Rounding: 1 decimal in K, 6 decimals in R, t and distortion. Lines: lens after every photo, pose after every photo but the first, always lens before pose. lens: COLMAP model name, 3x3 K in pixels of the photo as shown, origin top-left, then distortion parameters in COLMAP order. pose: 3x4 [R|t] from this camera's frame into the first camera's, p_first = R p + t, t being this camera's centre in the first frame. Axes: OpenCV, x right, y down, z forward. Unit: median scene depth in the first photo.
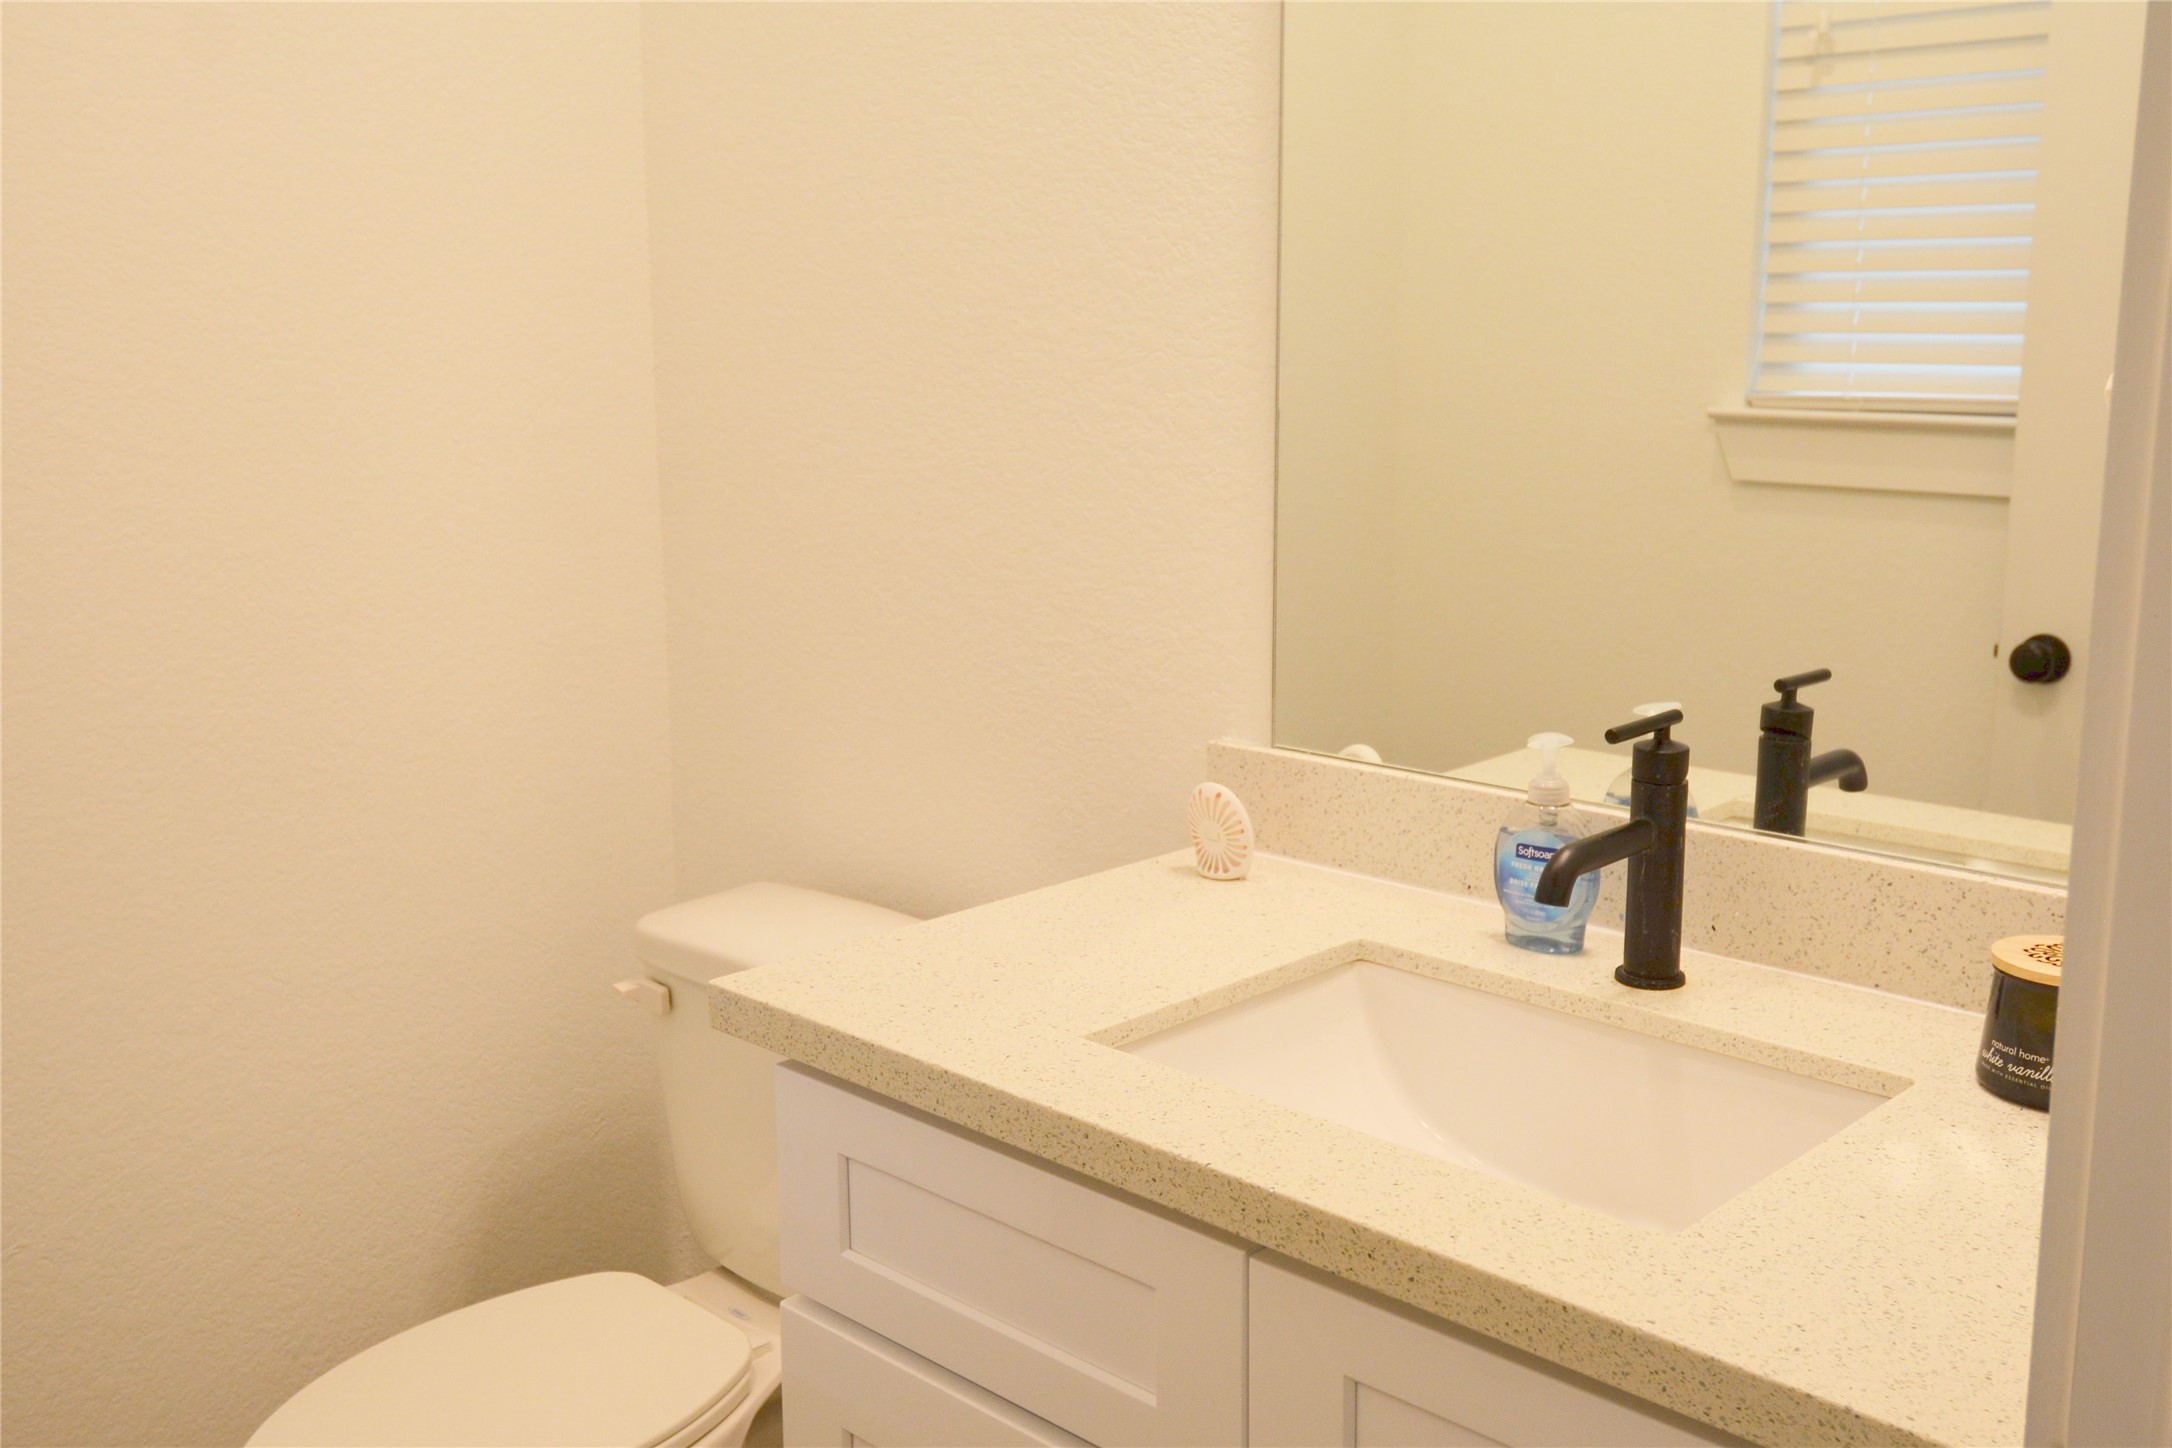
lens RADIAL K [[2121.0, 0, 1086.0], [0, 2121.0, 724.0], [0, 0, 1]] dist [0.036058, -0.002097]
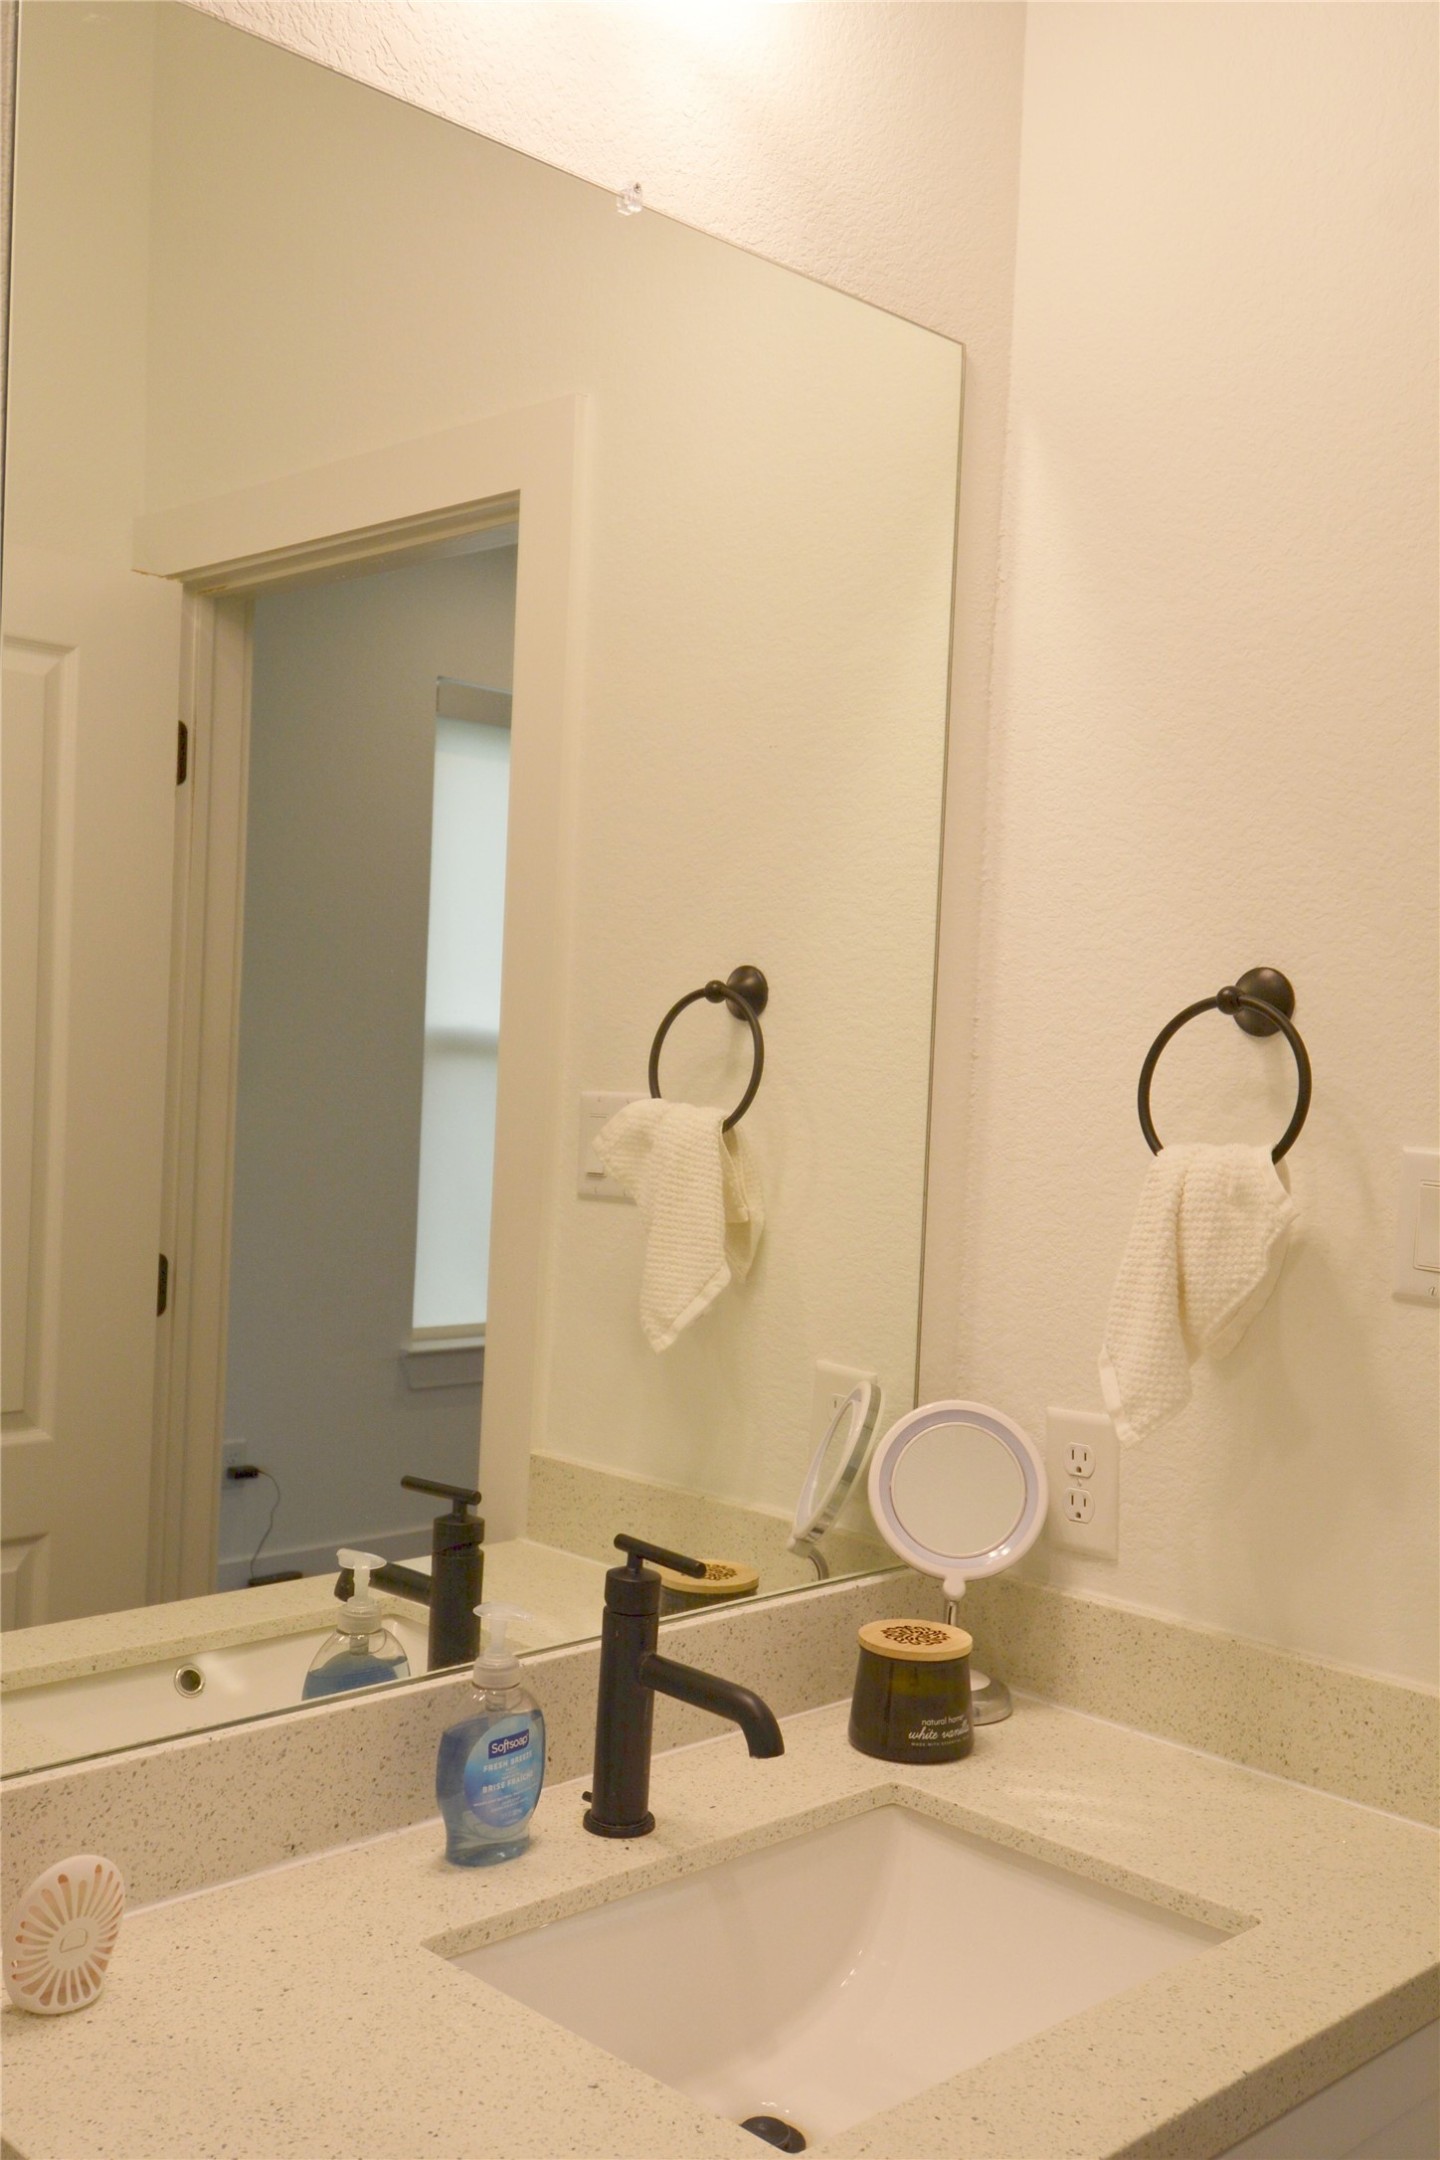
lens RADIAL K [[2109.2, 0, 720.0], [0, 2109.2, 1080.0], [0, 0, 1]] dist [0.036058, -0.002097]
pose [[0.011025, -0.013421, 0.999849, -0.655203], [0.153779, 0.988038, 0.011567, -0.206113], [-0.988044, 0.153629, 0.012957, 0.861533]]
